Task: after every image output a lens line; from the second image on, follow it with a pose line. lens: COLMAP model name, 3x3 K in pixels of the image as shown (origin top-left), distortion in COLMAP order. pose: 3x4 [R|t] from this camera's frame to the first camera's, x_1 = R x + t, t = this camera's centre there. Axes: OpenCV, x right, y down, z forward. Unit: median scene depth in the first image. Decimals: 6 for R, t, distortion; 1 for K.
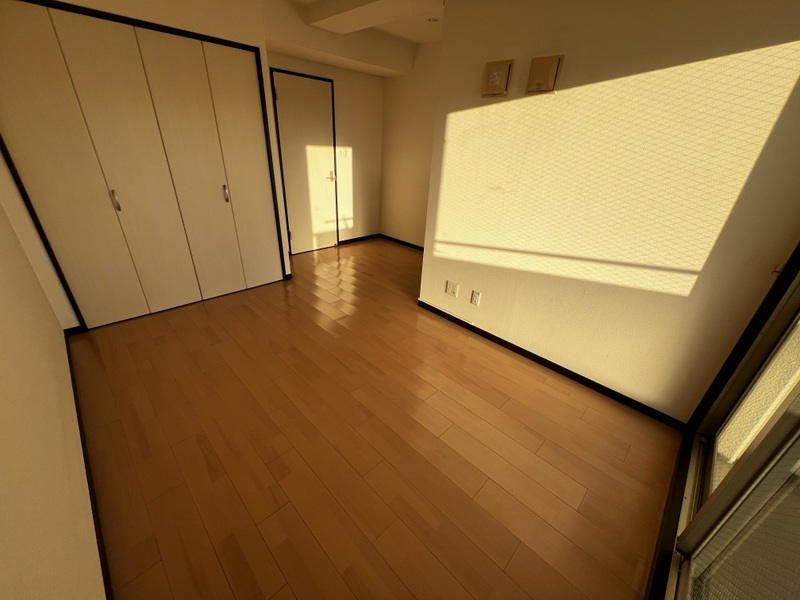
lens RADIAL K [[318.9, 0, 400.0], [0, 318.9, 300.0], [0, 0, 1]] dist [0.001431, 0.000096]
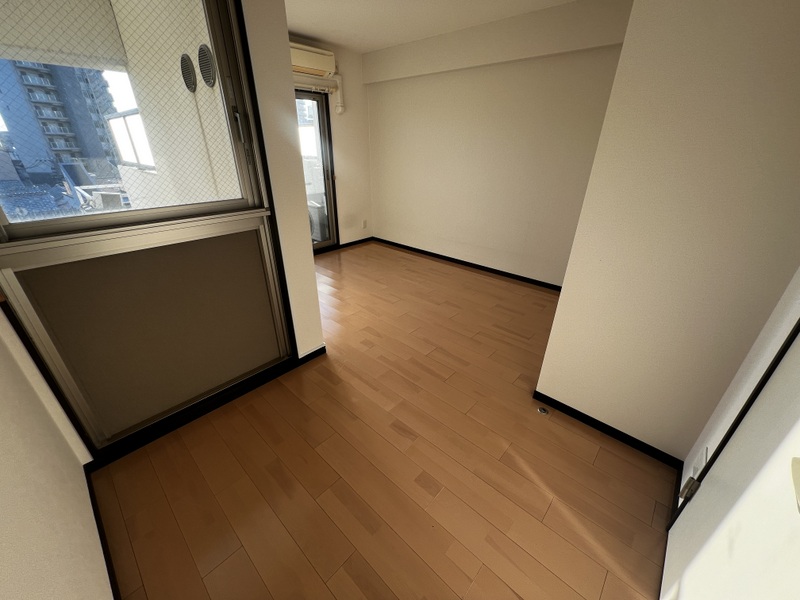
lens RADIAL K [[321.2, 0, 400.0], [0, 321.2, 300.0], [0, 0, 1]] dist [0.002628, 0.000553]
pose [[-0.997849, -0.037073, -0.054060, -0.098237], [-0.065437, 0.612070, 0.788092, -0.880817], [0.003872, 0.789934, -0.613179, 1.760804]]
